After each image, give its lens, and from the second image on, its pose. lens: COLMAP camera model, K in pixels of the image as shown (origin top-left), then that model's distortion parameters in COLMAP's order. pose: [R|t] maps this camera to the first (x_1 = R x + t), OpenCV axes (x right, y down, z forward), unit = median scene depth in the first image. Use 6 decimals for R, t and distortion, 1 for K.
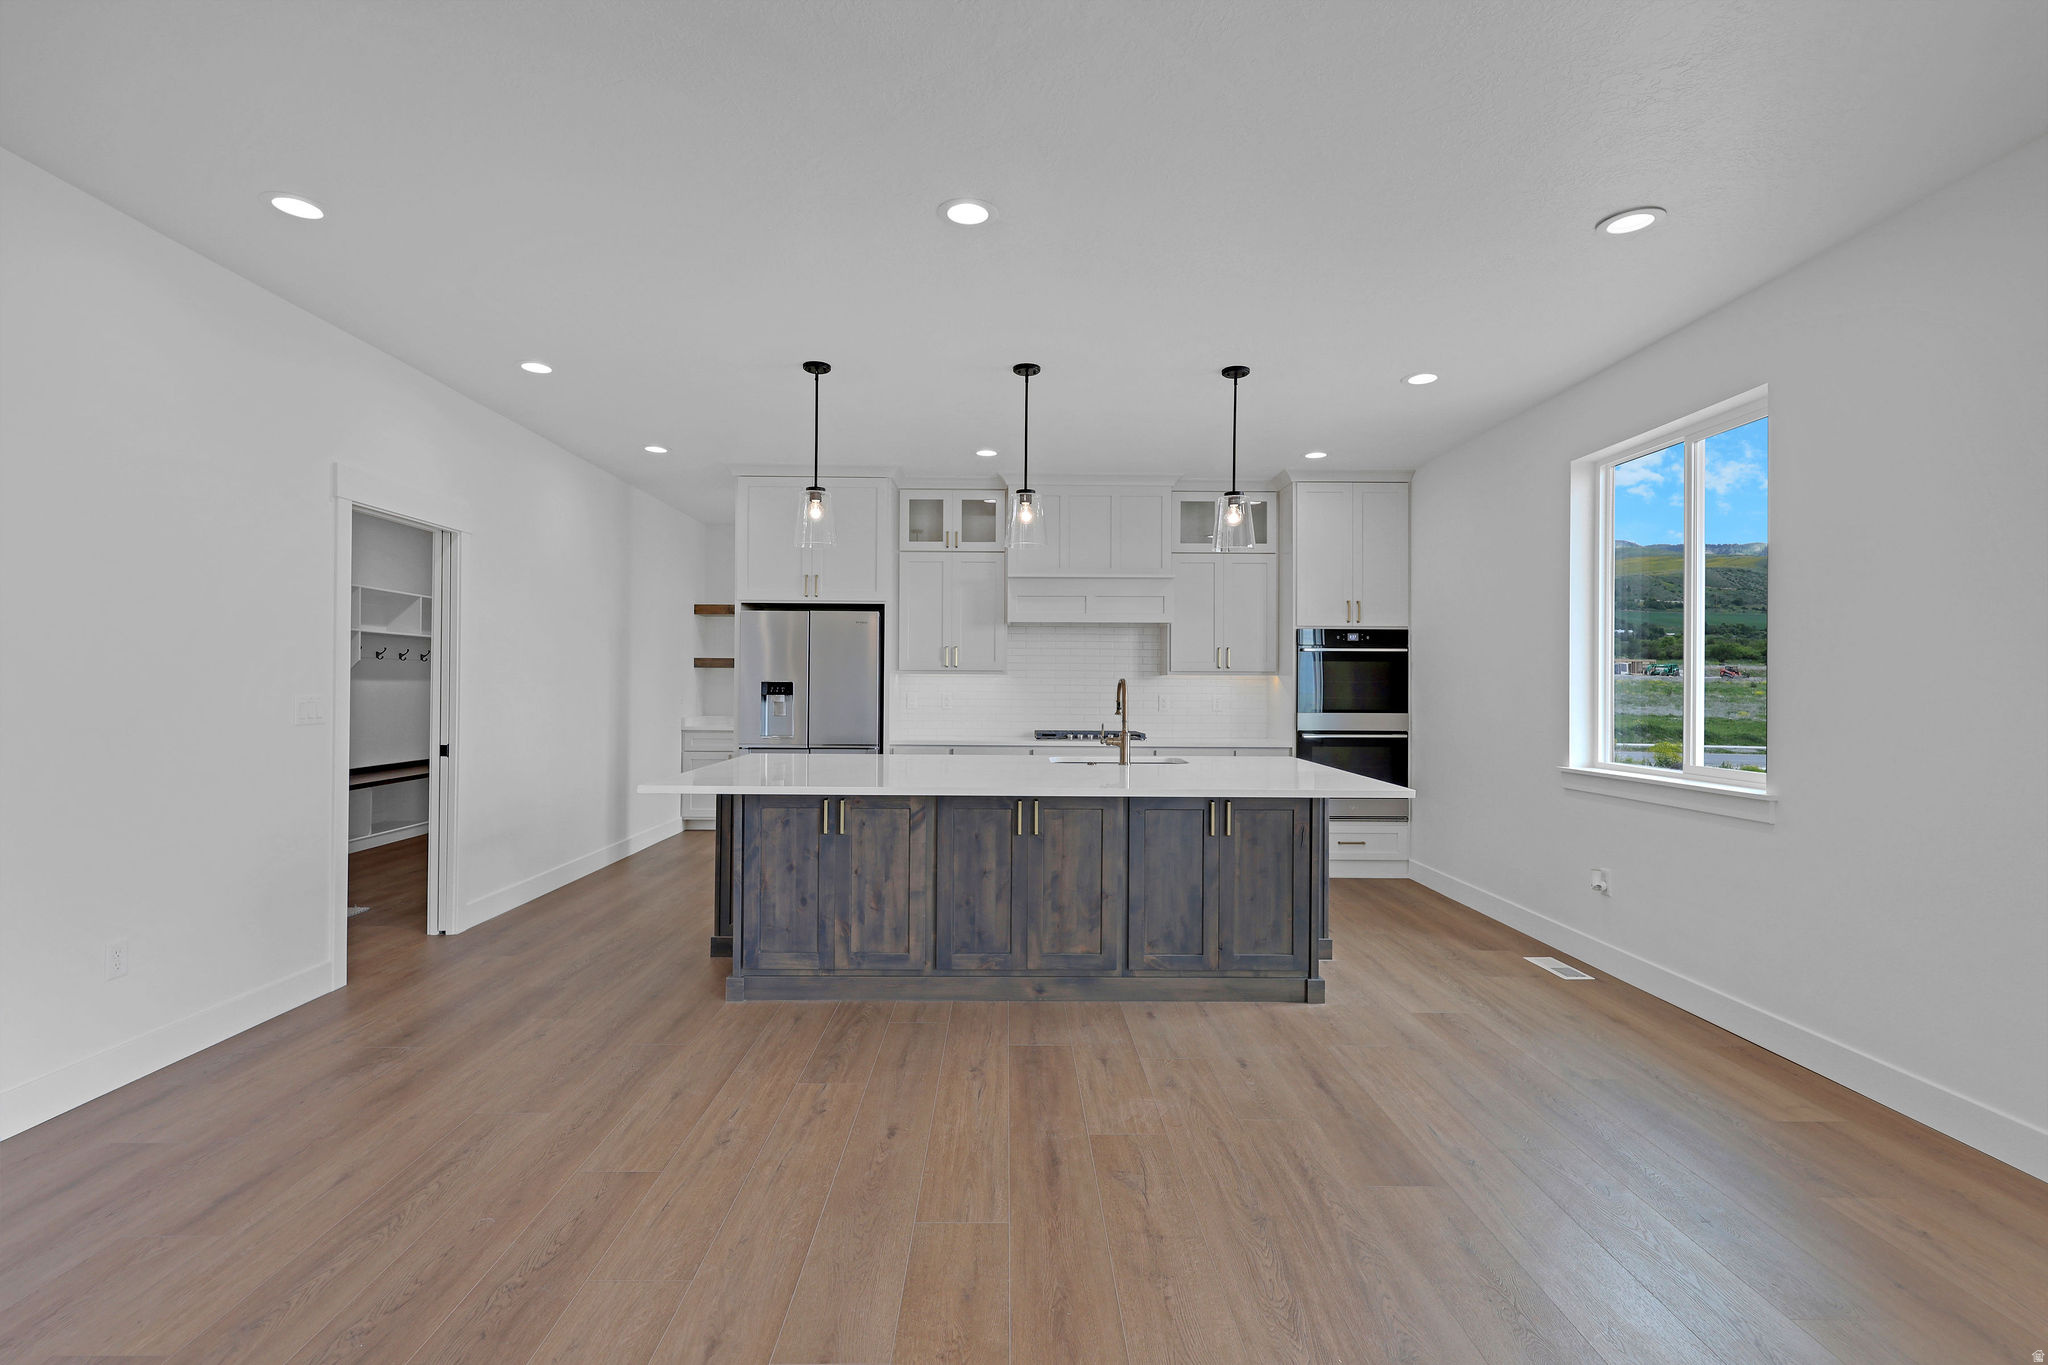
lens RADIAL K [[913.5, 0, 1011.5], [0, 913.5, 679.8], [0, 0, 1]] dist [0.001095, 0.000038]
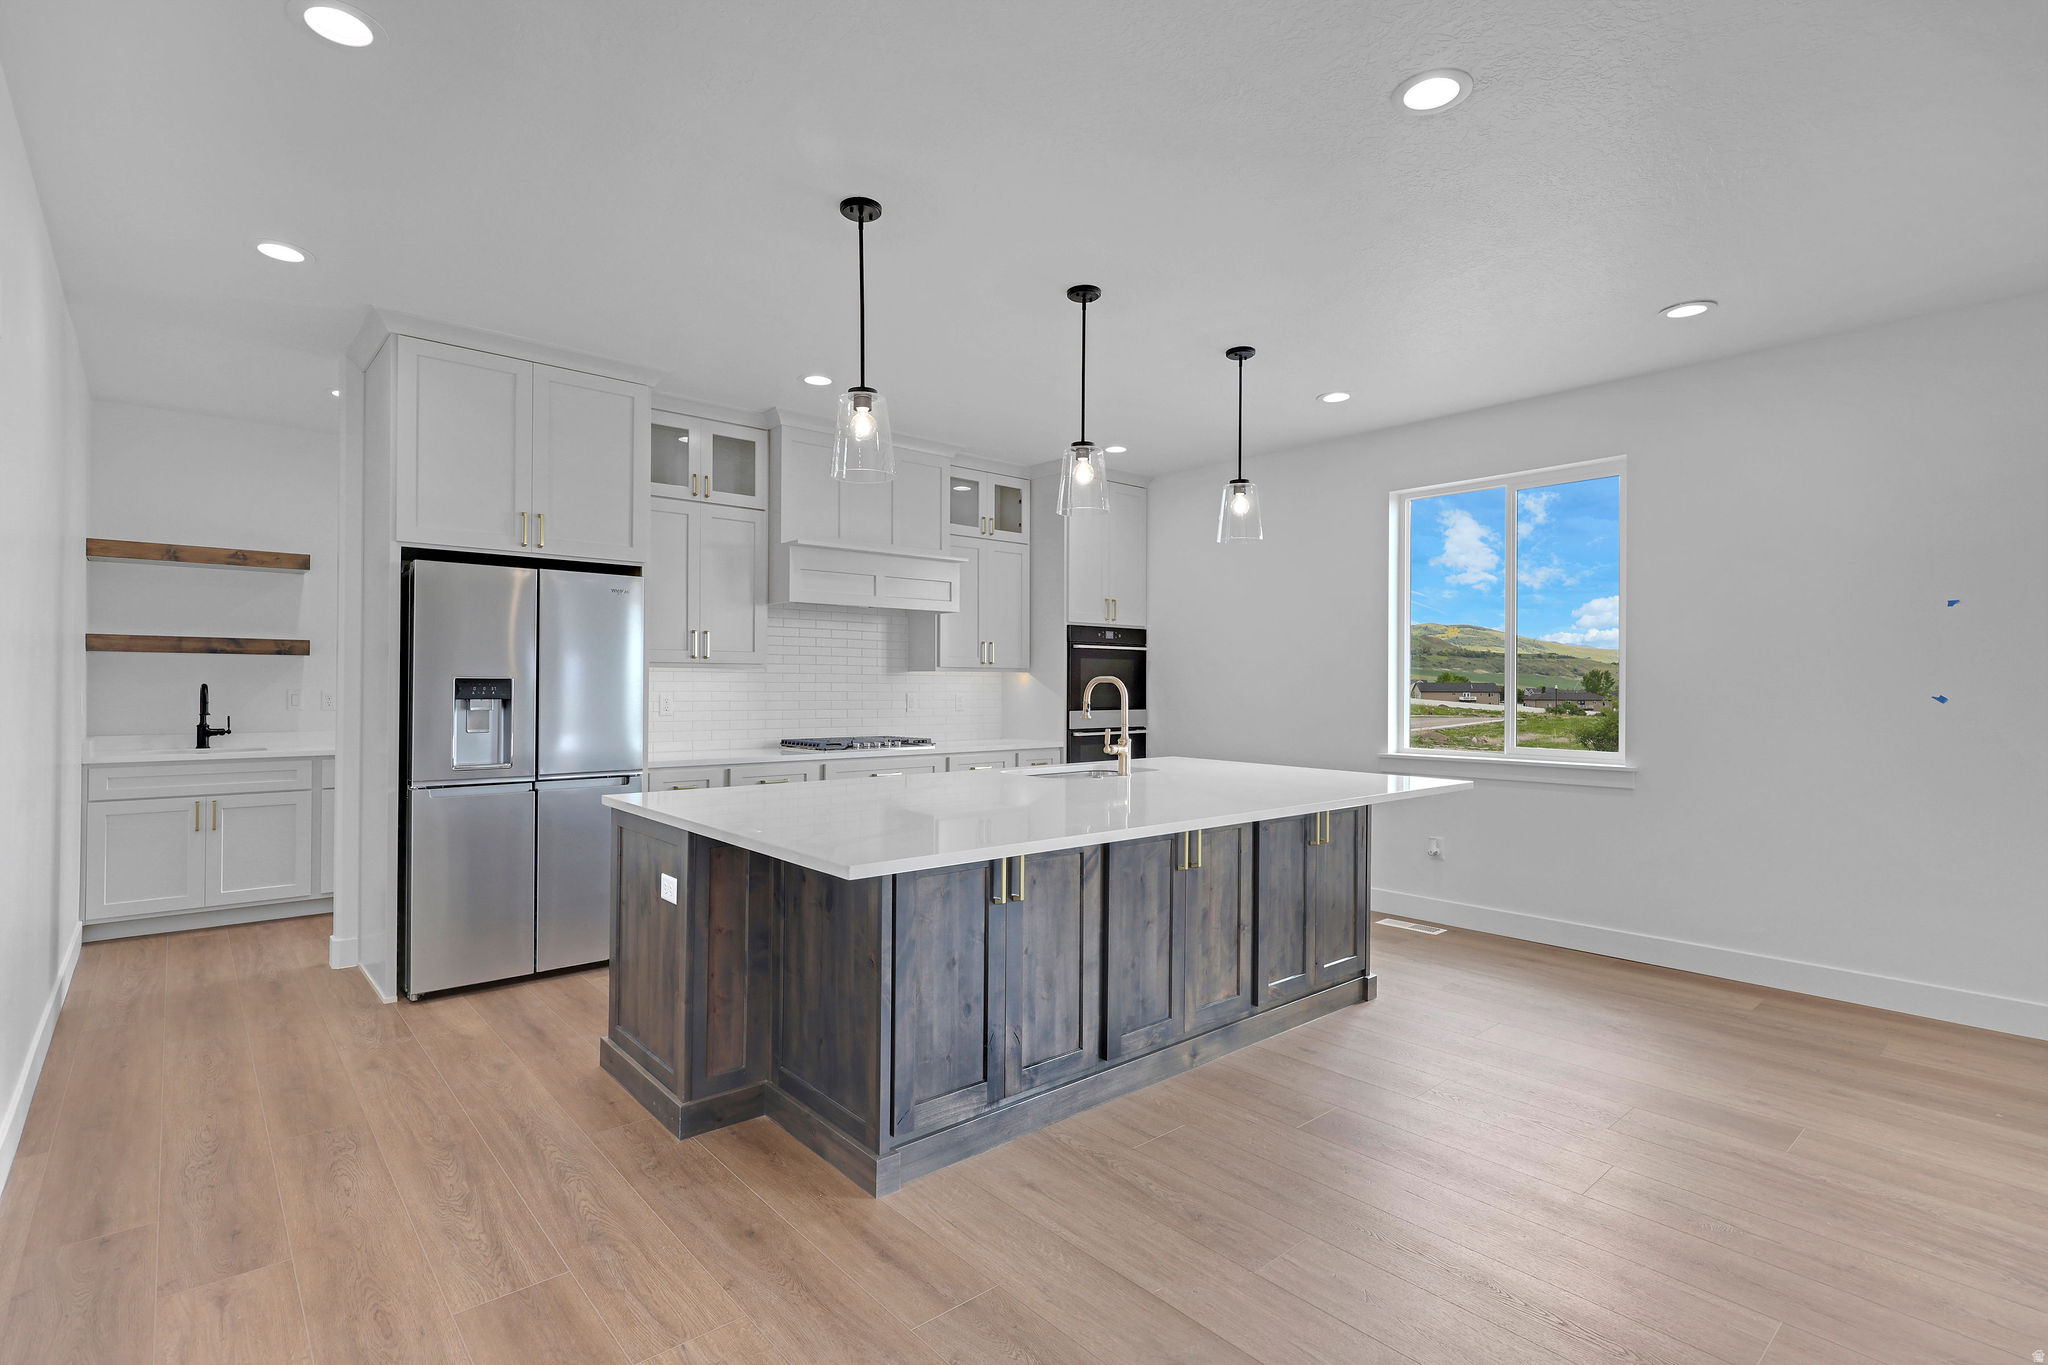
lens RADIAL K [[947.0, 0, 992.3], [0, 947.0, 682.1], [0, 0, 1]] dist [0.000169, 0.000169]
pose [[0.774616, -0.000562, 0.632432, -0.650283], [-0.004709, 0.999967, 0.006657, -0.001697], [-0.632415, -0.008135, 0.774587, 0.453538]]
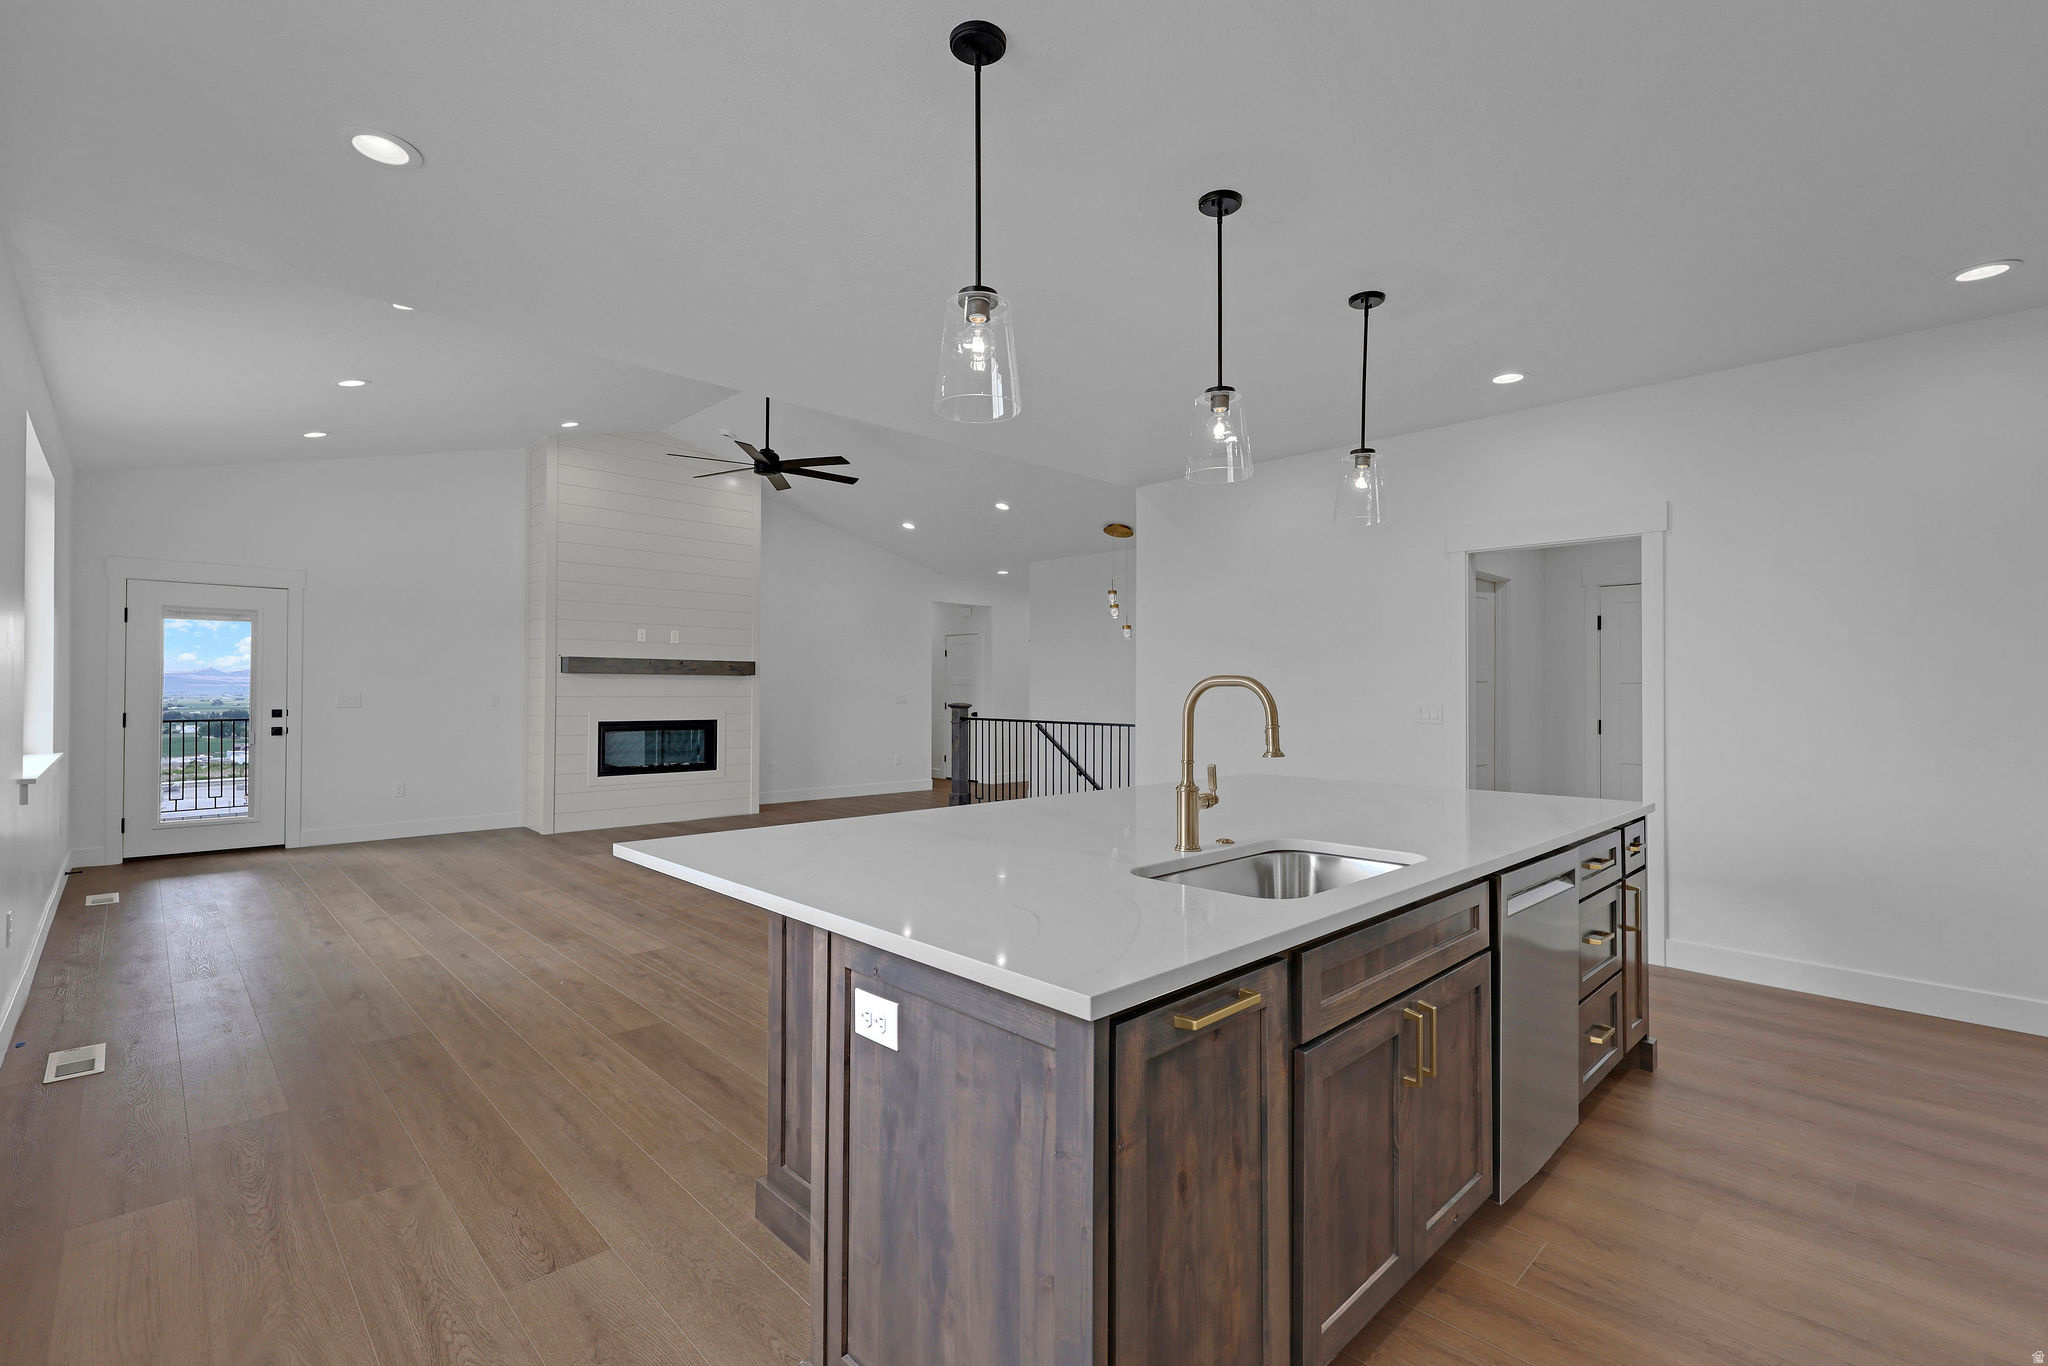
lens RADIAL K [[922.9, 0, 1024.0], [0, 922.9, 683.0], [0, 0, 1]] dist [-0.001805, -0.000611]
pose [[-0.713128, -0.015613, -0.700860, 0.640658], [-0.007691, 0.999866, -0.014449, 0.012627], [0.700992, -0.004913, -0.713152, 1.543997]]
